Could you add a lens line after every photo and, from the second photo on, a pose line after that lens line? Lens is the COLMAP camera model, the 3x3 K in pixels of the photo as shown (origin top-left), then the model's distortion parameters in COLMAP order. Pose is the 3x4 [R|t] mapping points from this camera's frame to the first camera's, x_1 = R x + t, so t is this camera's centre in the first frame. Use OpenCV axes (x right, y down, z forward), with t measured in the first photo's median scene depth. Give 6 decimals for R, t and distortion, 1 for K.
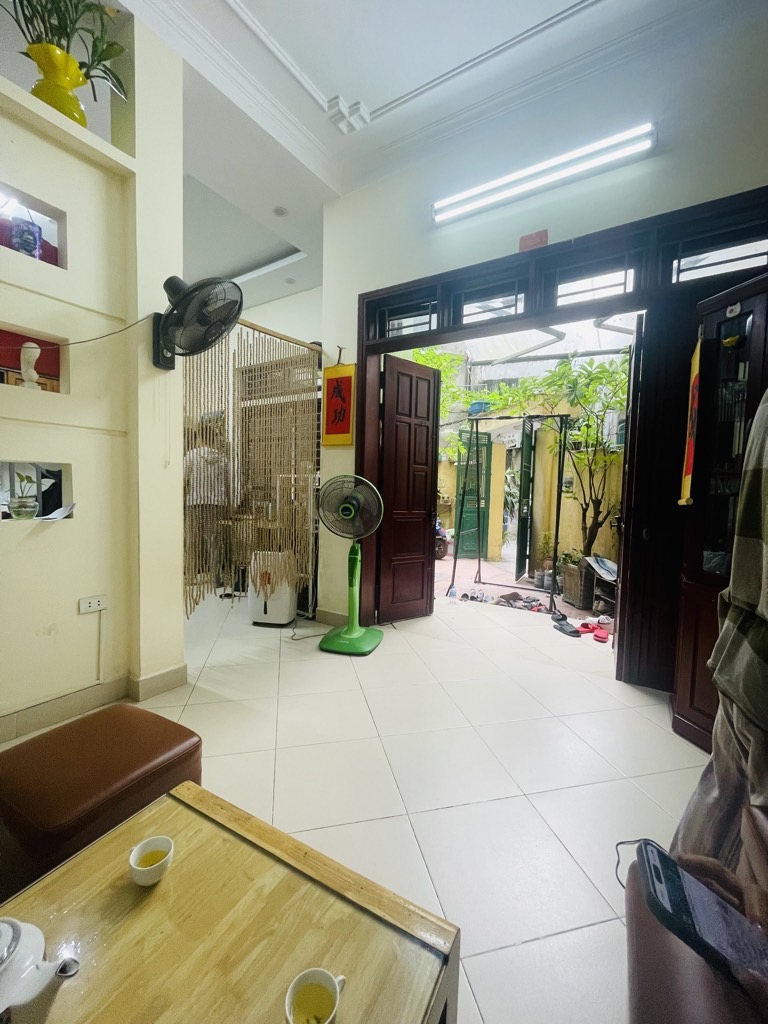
lens RADIAL K [[413.9, 0, 386.1], [0, 413.9, 512.6], [0, 0, 1]] dist [-0.000151, -0.000349]
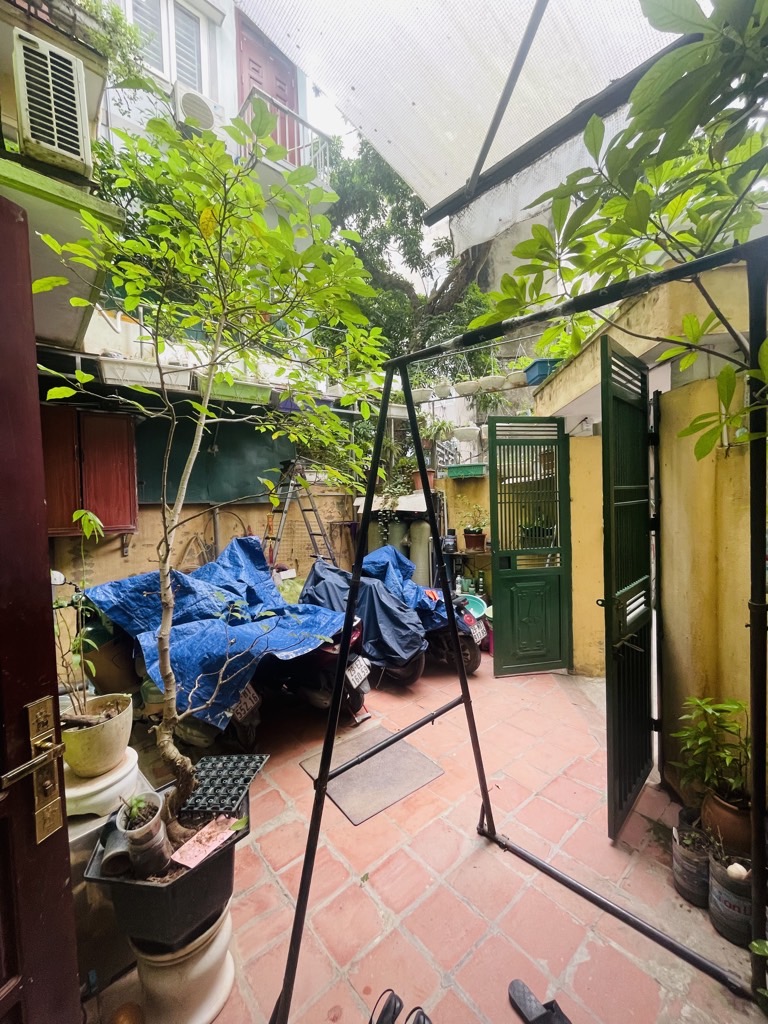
lens RADIAL K [[413.9, 0, 380.0], [0, 413.9, 507.7], [0, 0, 1]] dist [-0.000151, -0.000349]
pose [[0.952977, -0.049565, -0.298962, 0.227133], [0.039286, 0.998415, -0.040299, -0.087020], [0.300486, 0.026659, 0.953414, 0.563717]]
